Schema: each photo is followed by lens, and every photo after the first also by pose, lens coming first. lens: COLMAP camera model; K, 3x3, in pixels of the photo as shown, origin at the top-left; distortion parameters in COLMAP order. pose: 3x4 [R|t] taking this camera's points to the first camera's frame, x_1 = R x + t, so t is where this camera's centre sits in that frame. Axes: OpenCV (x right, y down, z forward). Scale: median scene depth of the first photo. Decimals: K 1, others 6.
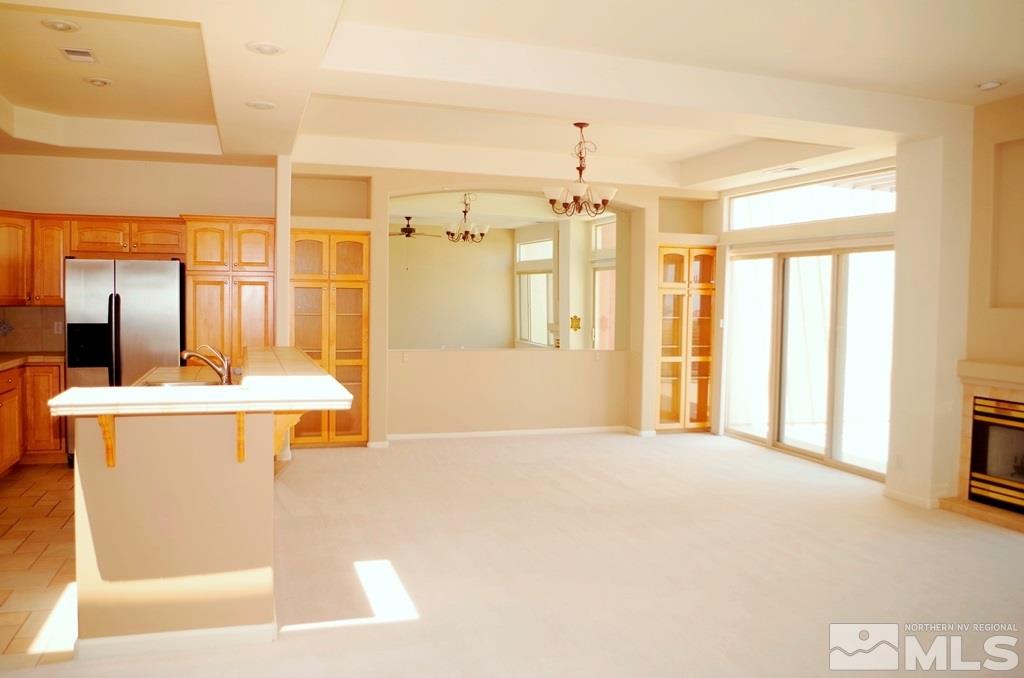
lens RADIAL K [[808.3, 0, 512.0], [0, 808.3, 339.0], [0, 0, 1]] dist [-0.059706, 0.004251]
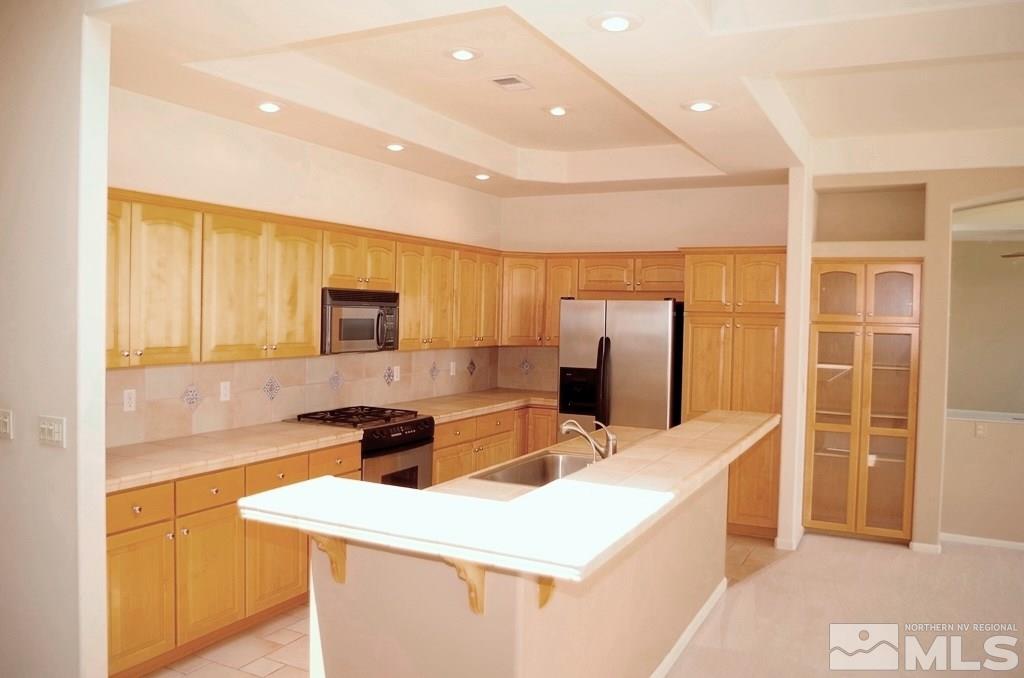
lens RADIAL K [[808.3, 0, 512.0], [0, 808.3, 339.0], [0, 0, 1]] dist [-0.059706, 0.004251]
pose [[0.708102, 0.026442, -0.705615, 0.047555], [-0.046552, 0.998873, -0.009284, -0.022665], [0.704574, 0.039421, 0.708535, 0.145035]]
